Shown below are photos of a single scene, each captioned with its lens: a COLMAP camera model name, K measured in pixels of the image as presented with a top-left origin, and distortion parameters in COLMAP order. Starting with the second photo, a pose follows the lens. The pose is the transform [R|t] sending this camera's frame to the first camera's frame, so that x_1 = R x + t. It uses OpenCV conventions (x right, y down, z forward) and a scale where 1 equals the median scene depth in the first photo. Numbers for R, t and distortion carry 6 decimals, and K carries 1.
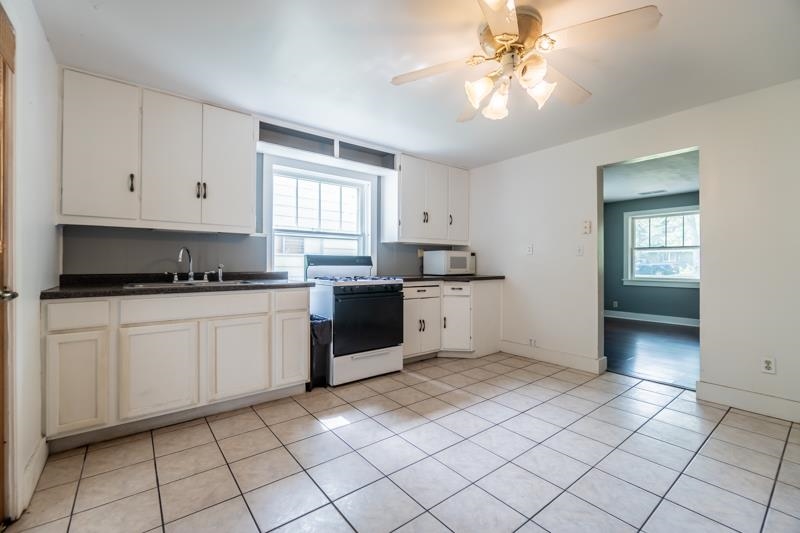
lens RADIAL K [[348.8, 0, 399.4], [0, 348.8, 264.5], [0, 0, 1]] dist [-0.003706, 0.000866]
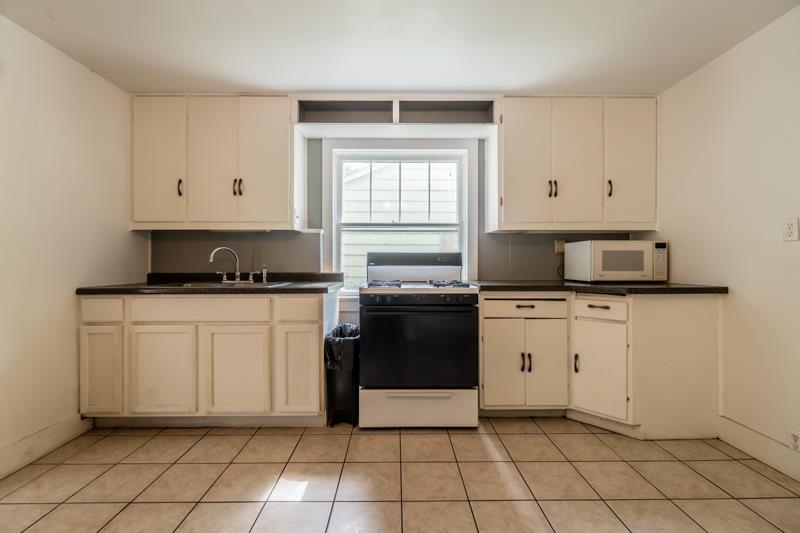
lens RADIAL K [[348.8, 0, 400.9], [0, 348.8, 264.0], [0, 0, 1]] dist [-0.003706, 0.000866]
pose [[0.788978, -0.002313, -0.614417, 0.323708], [0.000854, 0.999996, -0.002668, 0.001510], [0.614421, 0.001580, 0.788977, 0.447760]]
